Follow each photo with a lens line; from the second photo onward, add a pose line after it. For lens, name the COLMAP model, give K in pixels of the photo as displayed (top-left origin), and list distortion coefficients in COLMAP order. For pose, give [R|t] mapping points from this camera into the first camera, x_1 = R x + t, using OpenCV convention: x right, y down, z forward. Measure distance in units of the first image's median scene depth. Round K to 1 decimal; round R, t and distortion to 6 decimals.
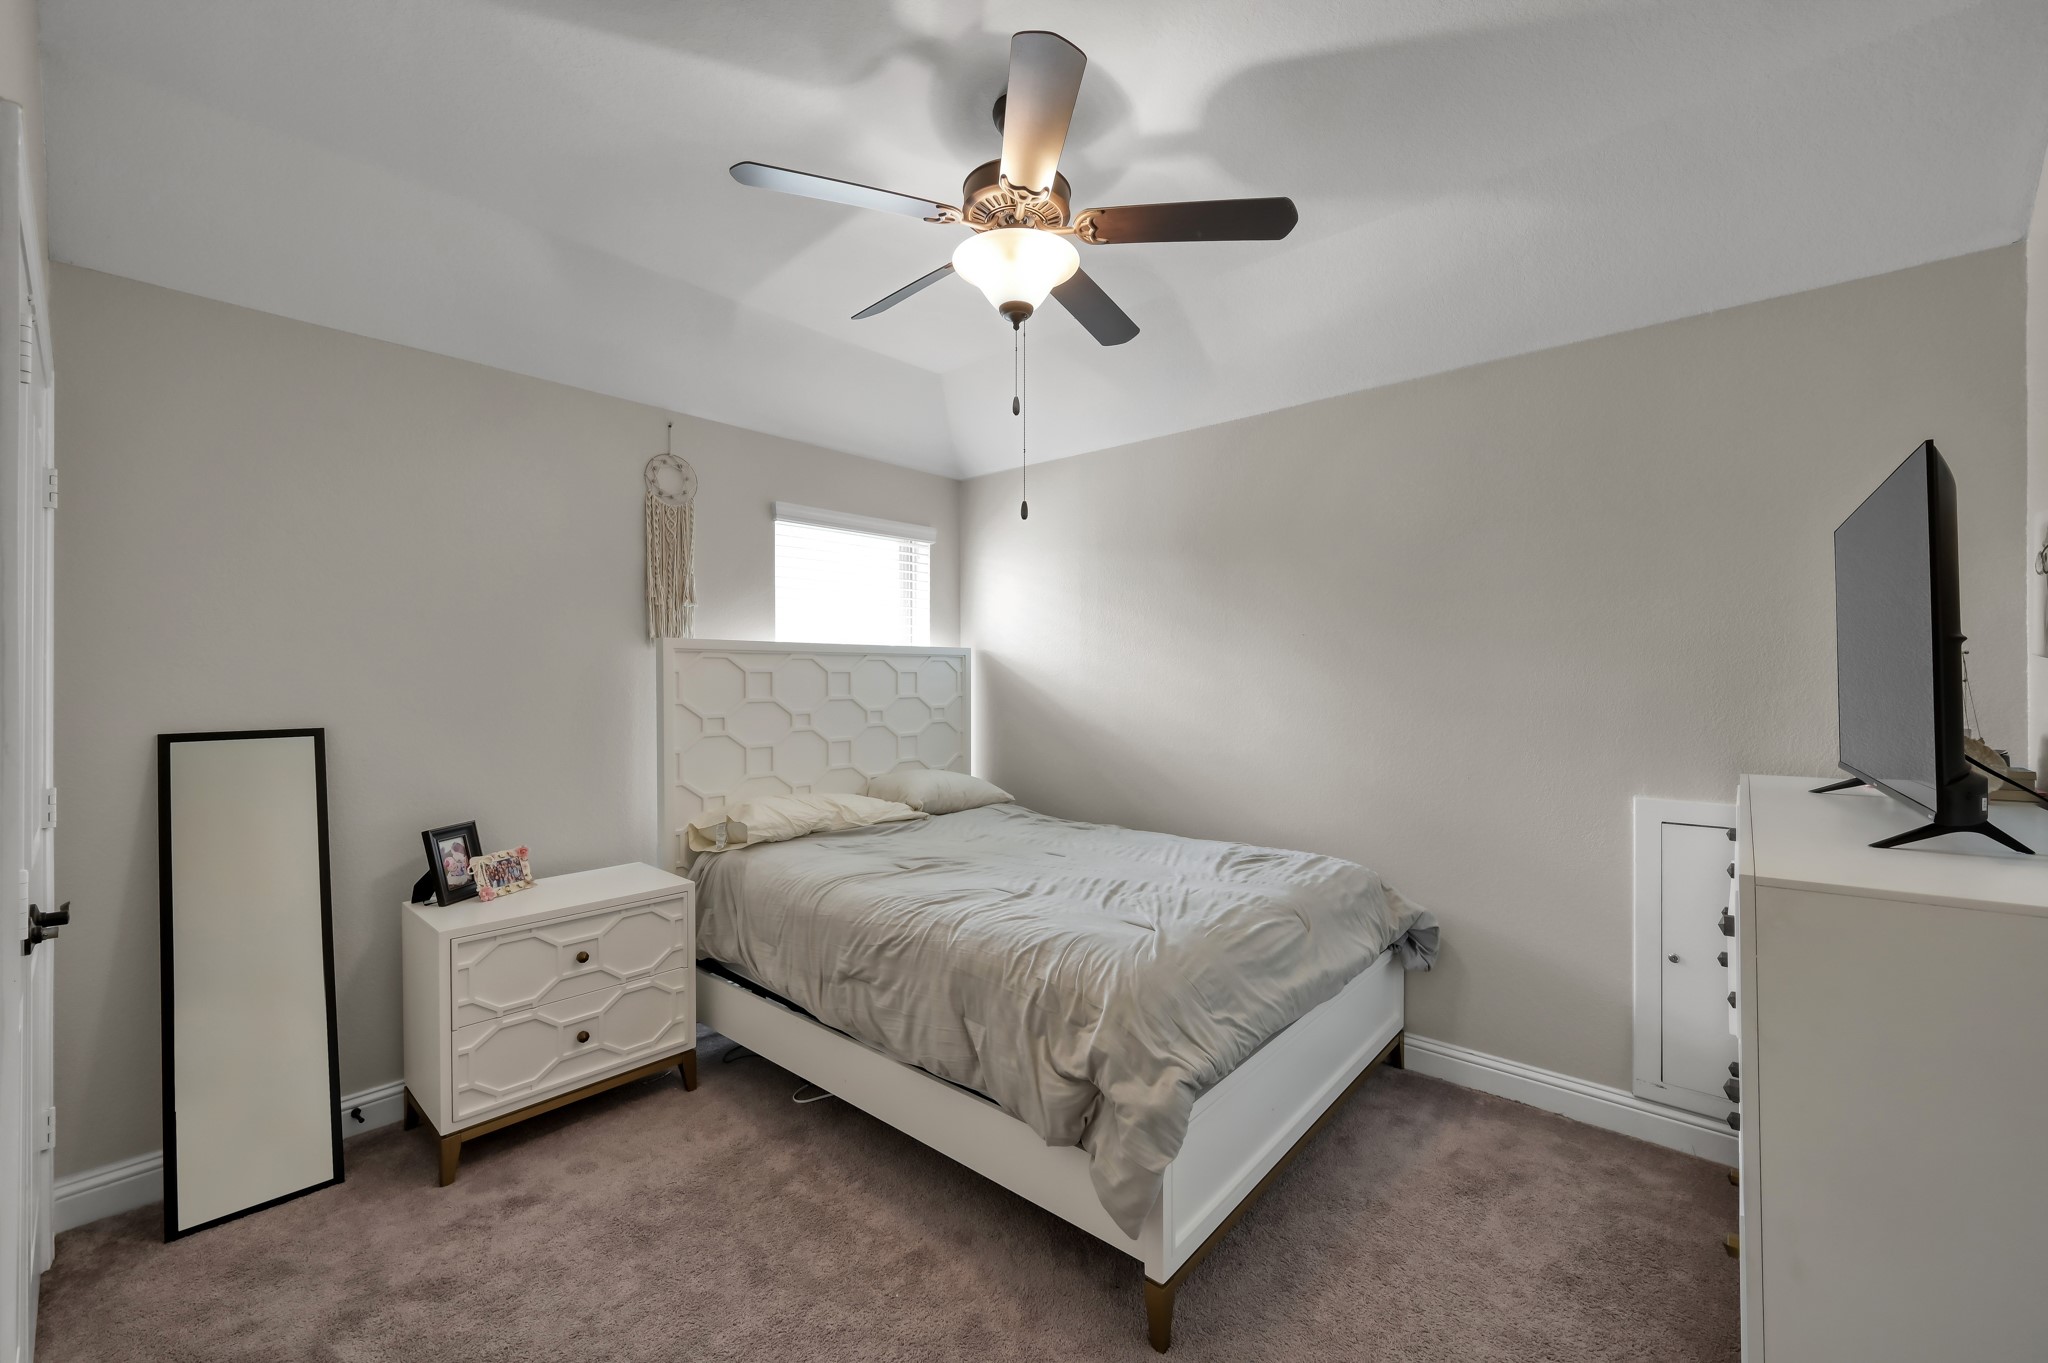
lens RADIAL K [[847.4, 0, 1016.6], [0, 847.4, 678.5], [0, 0, 1]] dist [0.000508, 0.000296]
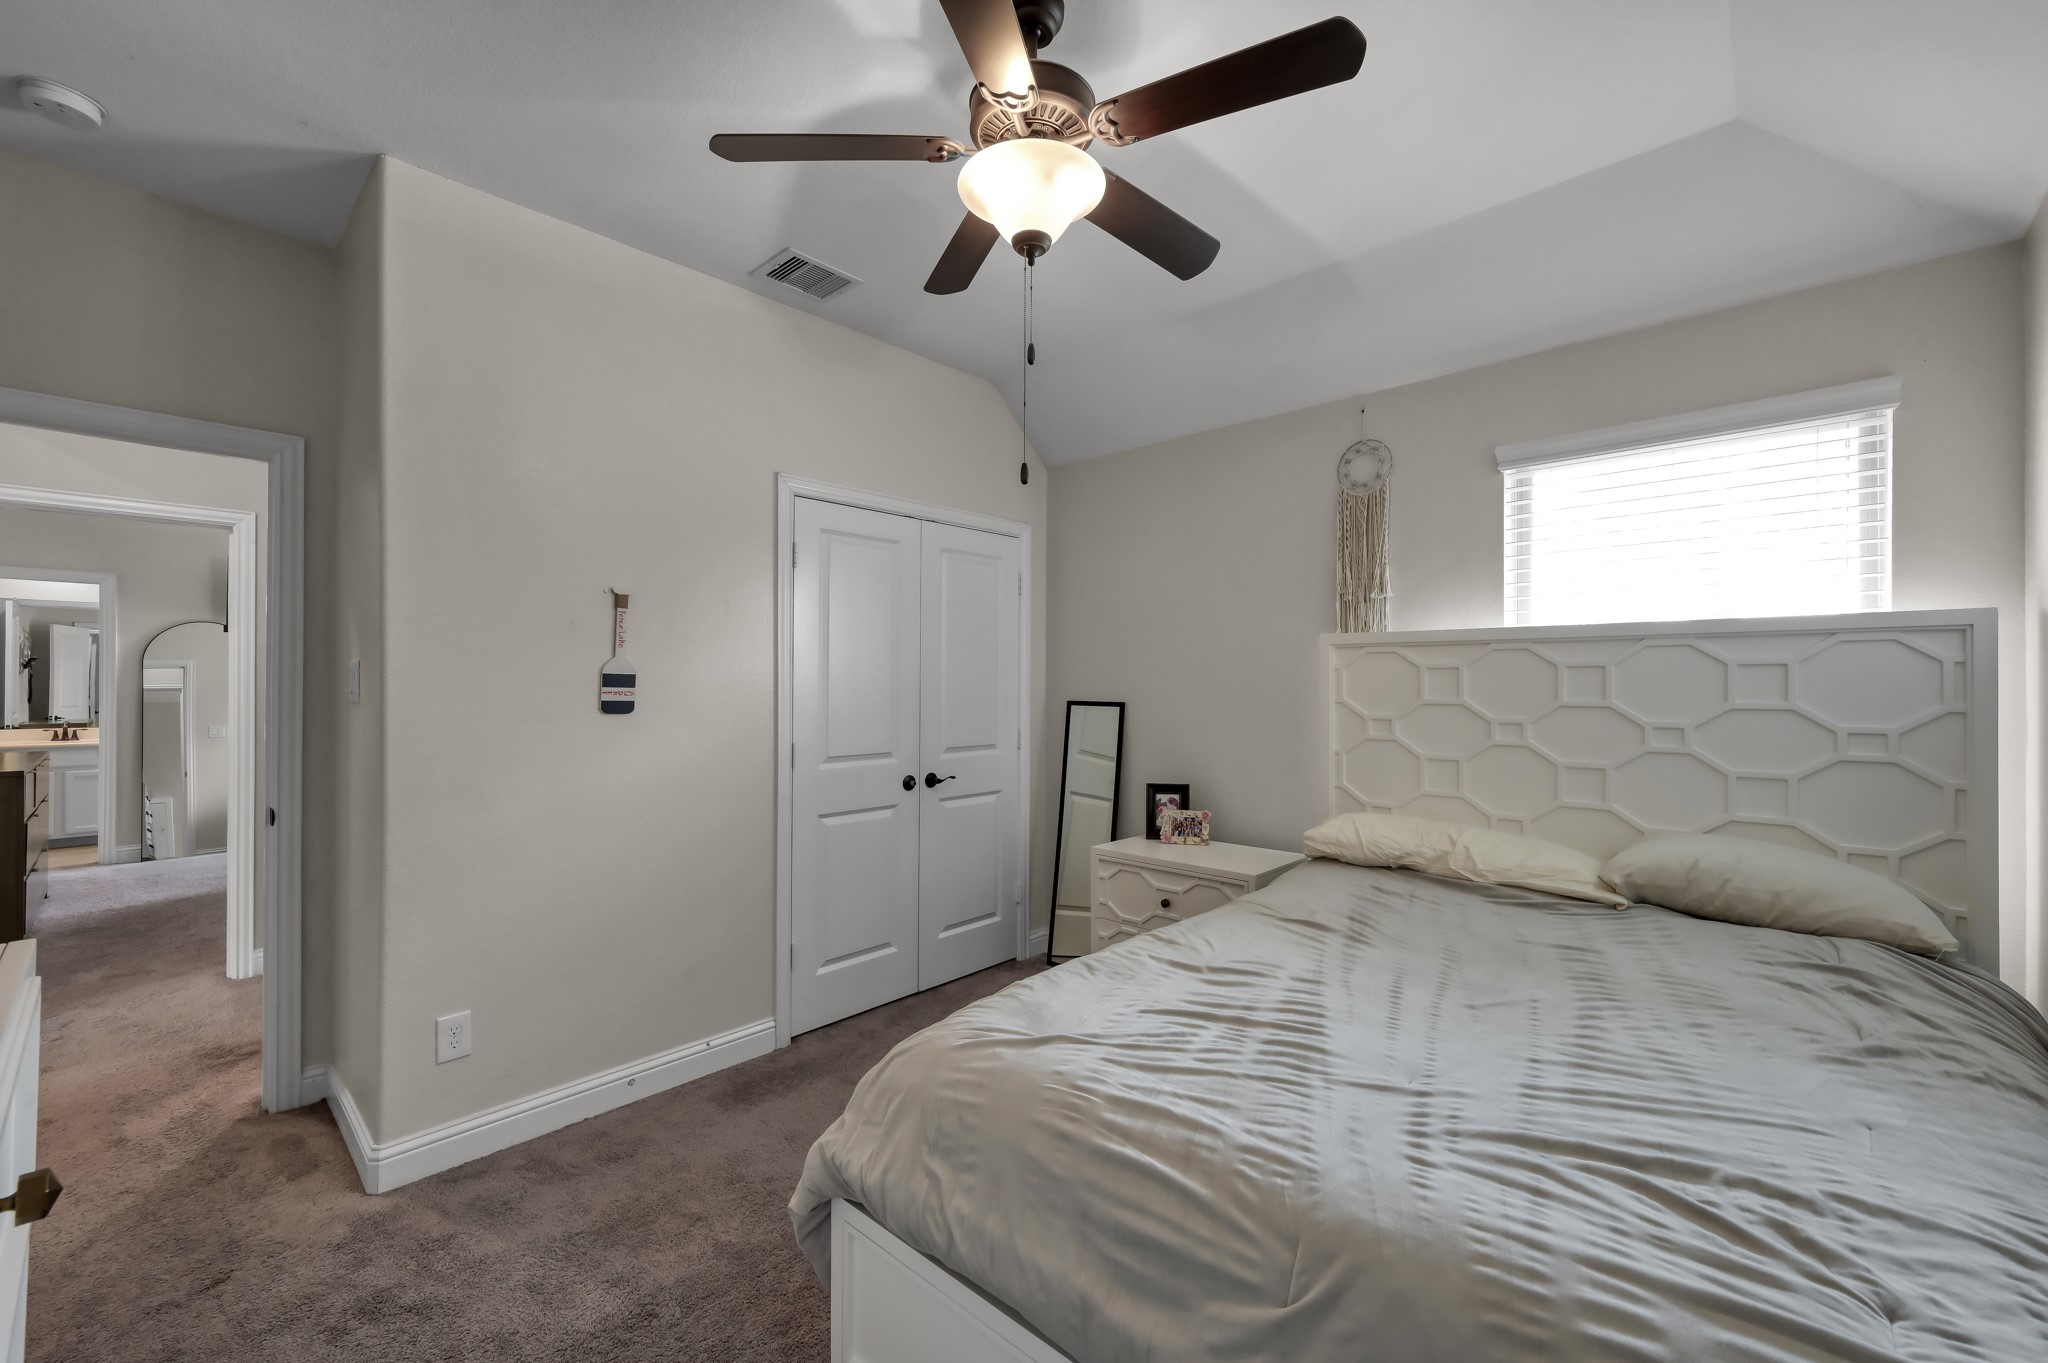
lens RADIAL K [[814.1, 0, 1023.2], [0, 814.1, 679.7], [0, 0, 1]] dist [0.001907, 0.000063]
pose [[-0.018089, -0.004068, -0.999828, 0.523503], [-0.004549, 0.999982, -0.003986, 0.010375], [0.999826, 0.004476, -0.018107, 0.644310]]
